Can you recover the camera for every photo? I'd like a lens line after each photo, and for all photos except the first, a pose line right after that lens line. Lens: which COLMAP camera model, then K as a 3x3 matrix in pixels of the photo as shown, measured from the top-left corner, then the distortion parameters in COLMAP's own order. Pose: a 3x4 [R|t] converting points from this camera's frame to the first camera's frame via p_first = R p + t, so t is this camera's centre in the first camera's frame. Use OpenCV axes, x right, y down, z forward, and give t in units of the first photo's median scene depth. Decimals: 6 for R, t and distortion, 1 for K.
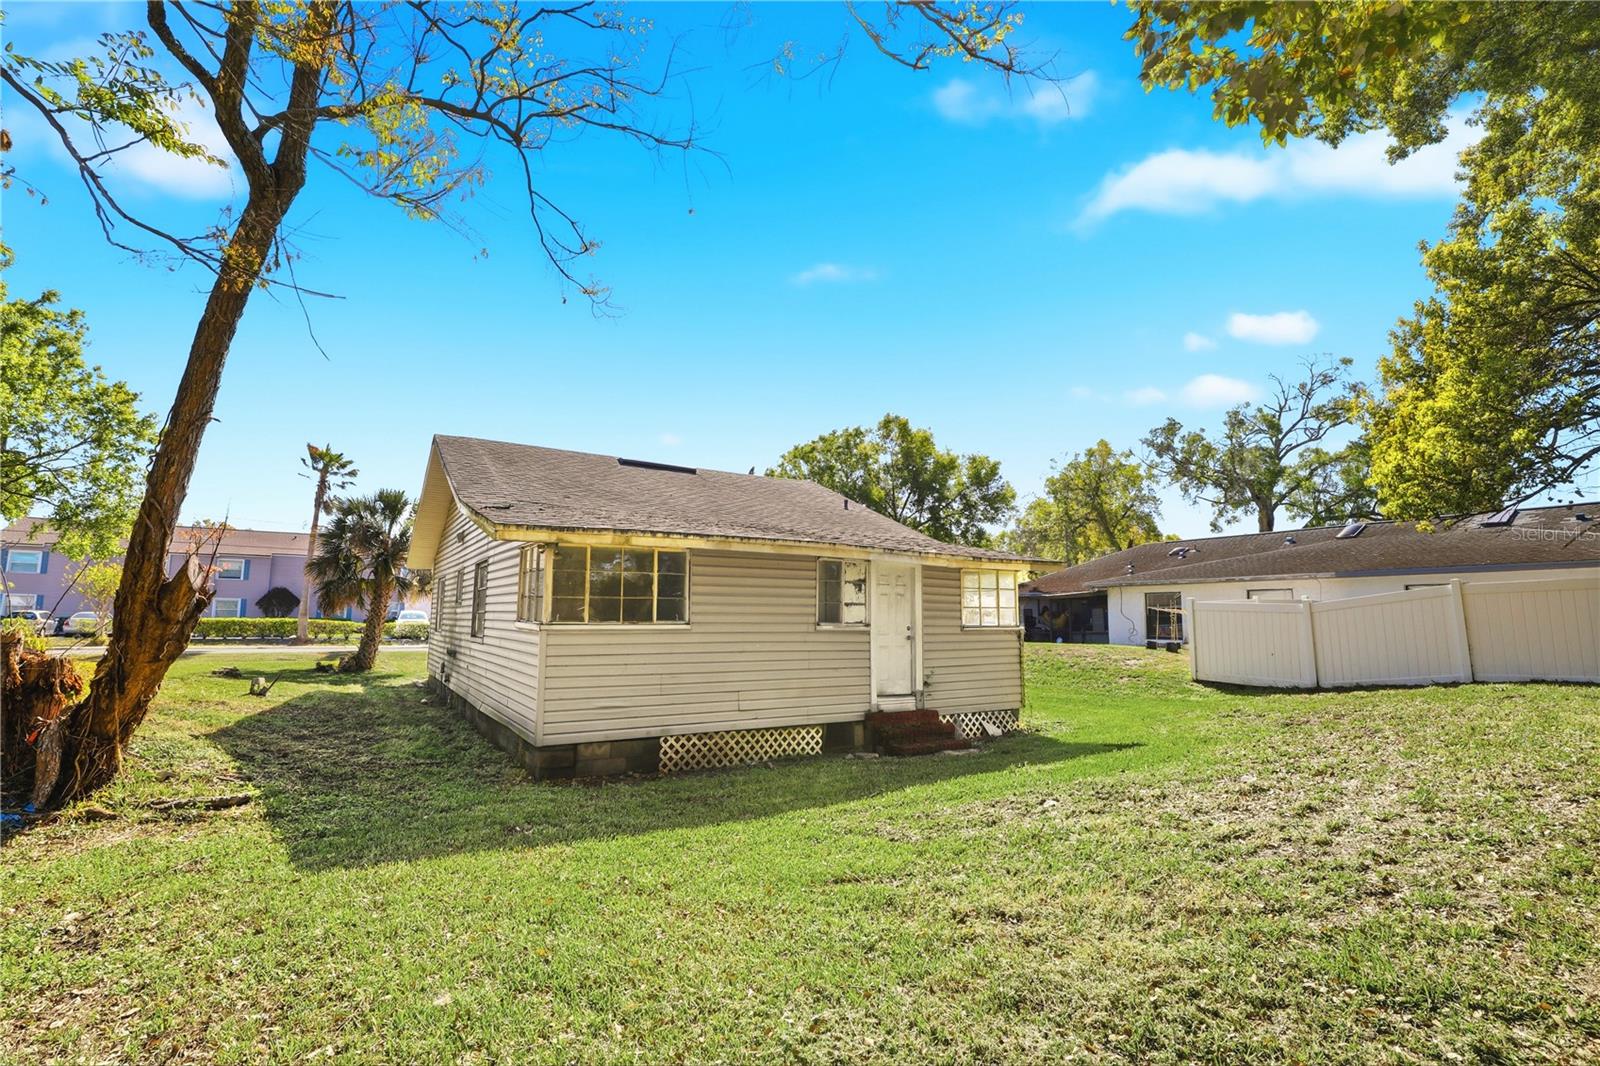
lens RADIAL K [[741.2, 0, 807.0], [0, 741.2, 526.0], [0, 0, 1]] dist [-0.013827, -0.001009]
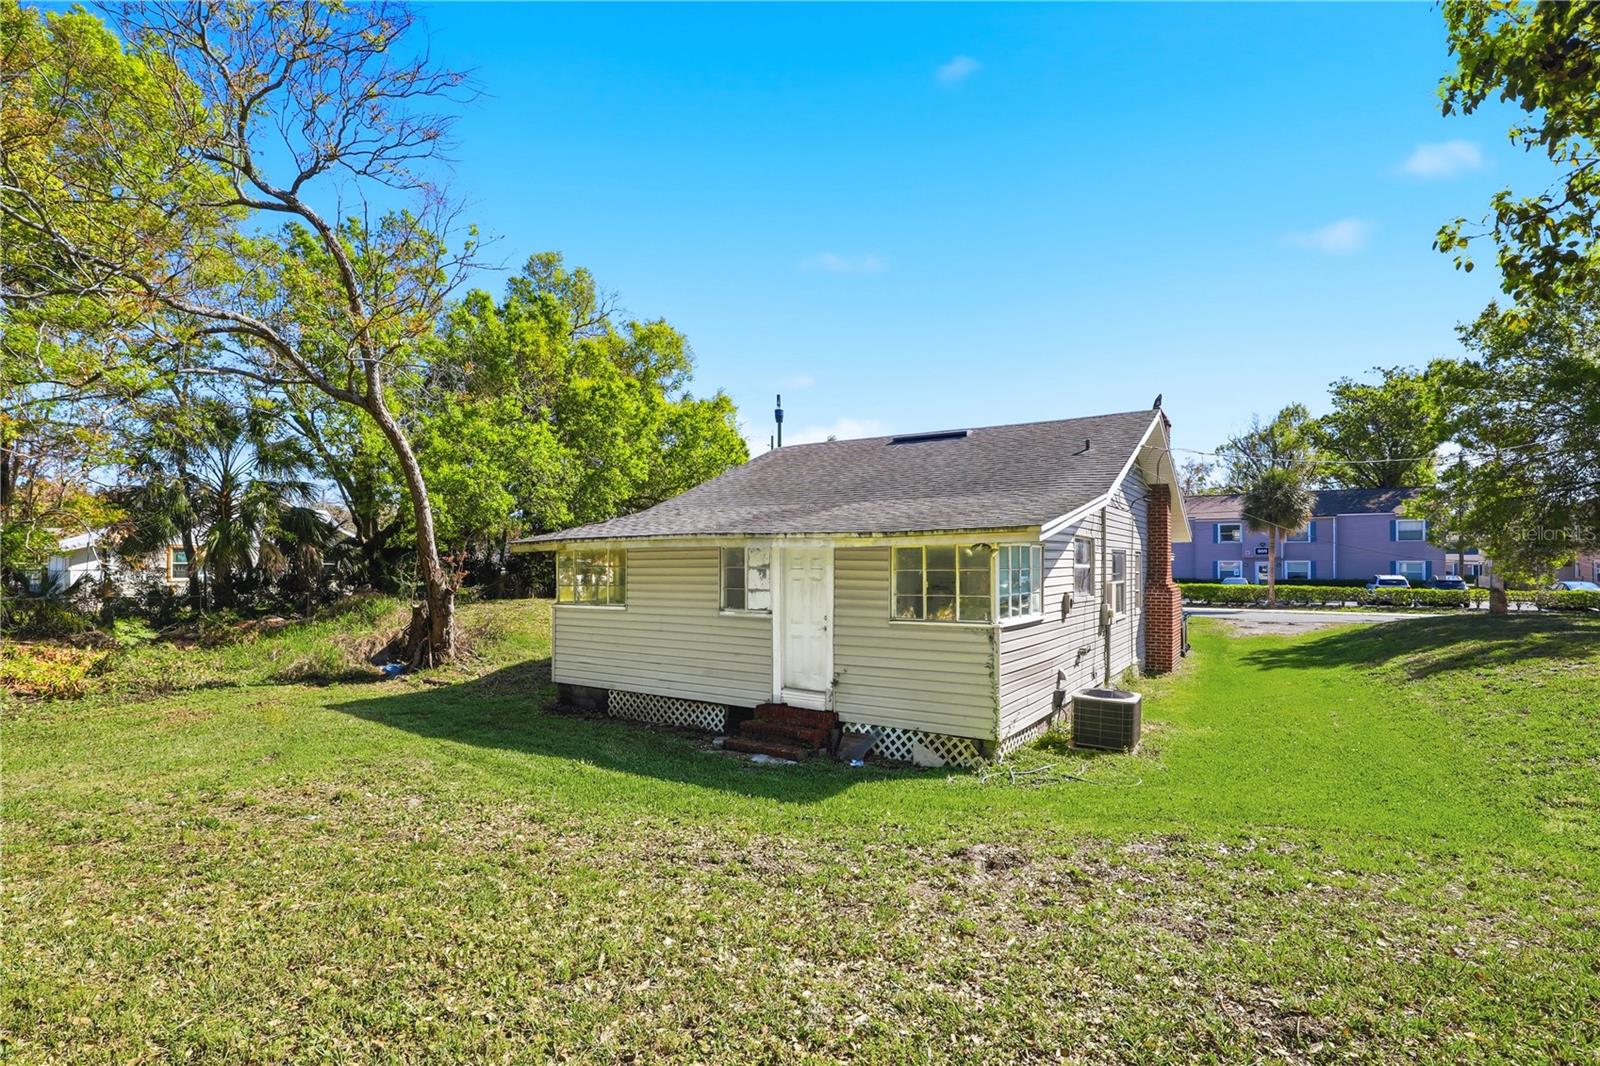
lens RADIAL K [[741.2, 0, 788.7], [0, 741.2, 547.8], [0, 0, 1]] dist [-0.013827, -0.001009]
pose [[0.408407, -0.031315, -0.912263, 1.035718], [0.119968, 0.992583, 0.019636, 0.038050], [0.904882, -0.117462, 0.409135, 0.690285]]
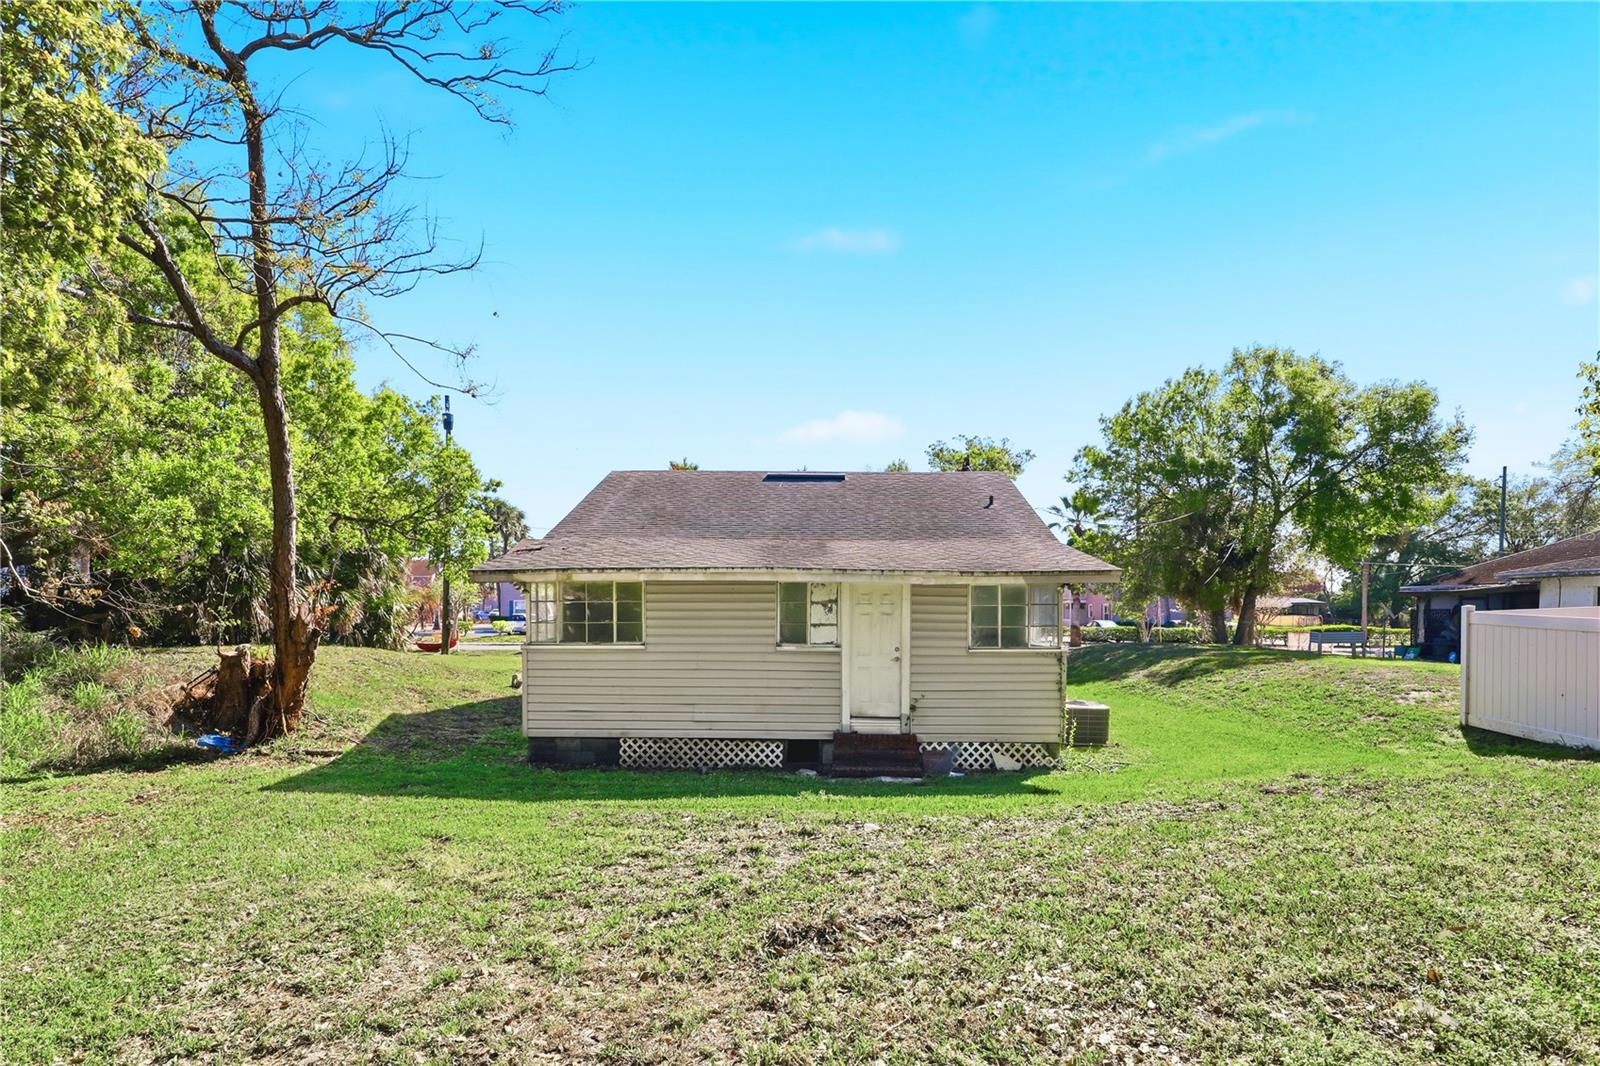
lens RADIAL K [[835.7, 0, 790.3], [0, 835.7, 624.7], [0, 0, 1]] dist [-0.016148, 0.000067]
pose [[0.825661, 0.006929, -0.564124, 0.704539], [0.073971, 0.989963, 0.120425, -0.035058], [0.559296, -0.141159, 0.816861, 0.065811]]
